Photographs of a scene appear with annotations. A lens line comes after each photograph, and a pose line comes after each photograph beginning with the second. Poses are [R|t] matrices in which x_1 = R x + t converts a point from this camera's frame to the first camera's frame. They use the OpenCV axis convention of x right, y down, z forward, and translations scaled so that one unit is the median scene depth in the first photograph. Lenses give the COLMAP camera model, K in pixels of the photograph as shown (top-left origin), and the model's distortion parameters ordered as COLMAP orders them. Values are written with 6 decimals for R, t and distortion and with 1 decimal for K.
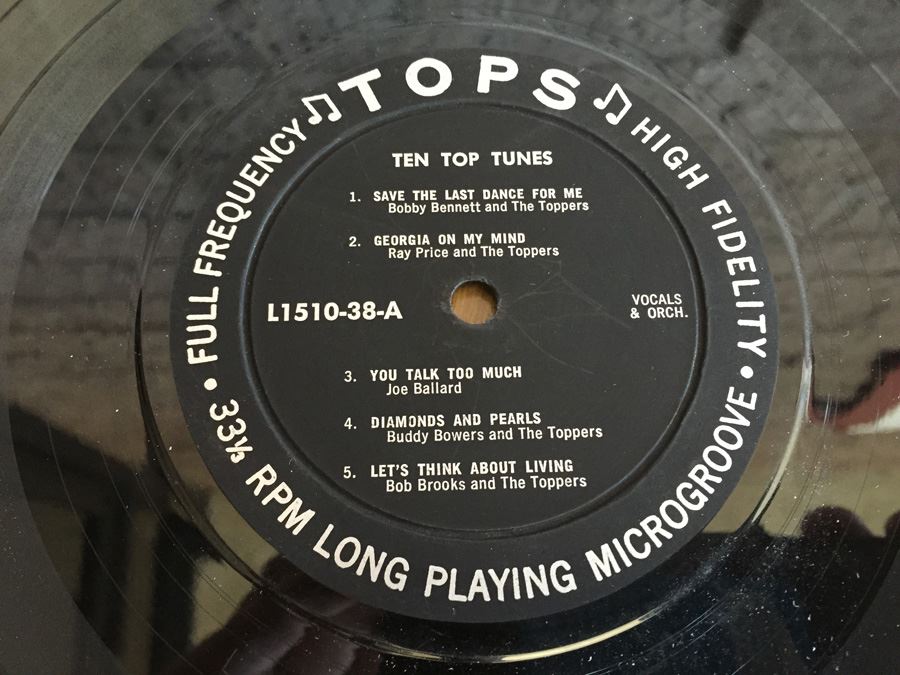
lens RADIAL K [[816.3, 0, 446.8], [0, 816.3, 333.0], [0, 0, 1]] dist [0.055971, 0.002854]
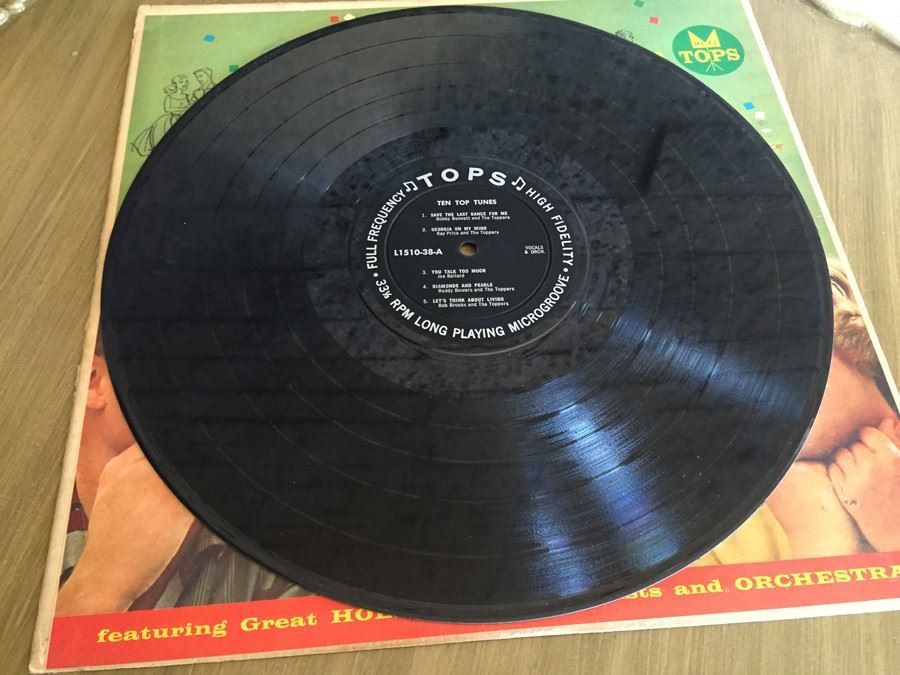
lens RADIAL K [[816.3, 0, 446.8], [0, 816.3, 333.0], [0, 0, 1]] dist [0.055971, 0.002854]
pose [[0.999908, -0.013576, 0.000431, -0.044600], [0.013402, 0.980925, -0.193923, 0.780304], [0.002209, 0.193910, 0.981017, -1.666736]]
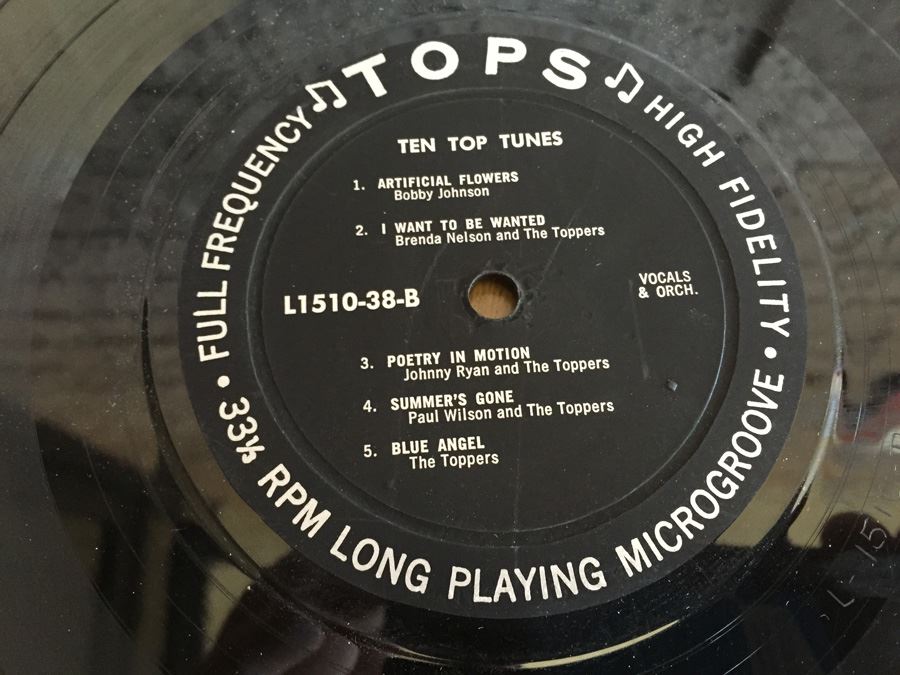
lens RADIAL K [[746.7, 0, 450.0], [0, 746.7, 337.5], [0, 0, 1]] dist [-0.002012, -0.001082]
pose [[0.999563, -0.028510, -0.007842, -0.007322], [0.028700, 0.999266, 0.025371, -0.004017], [0.007113, -0.025585, 0.999647, 0.112039]]
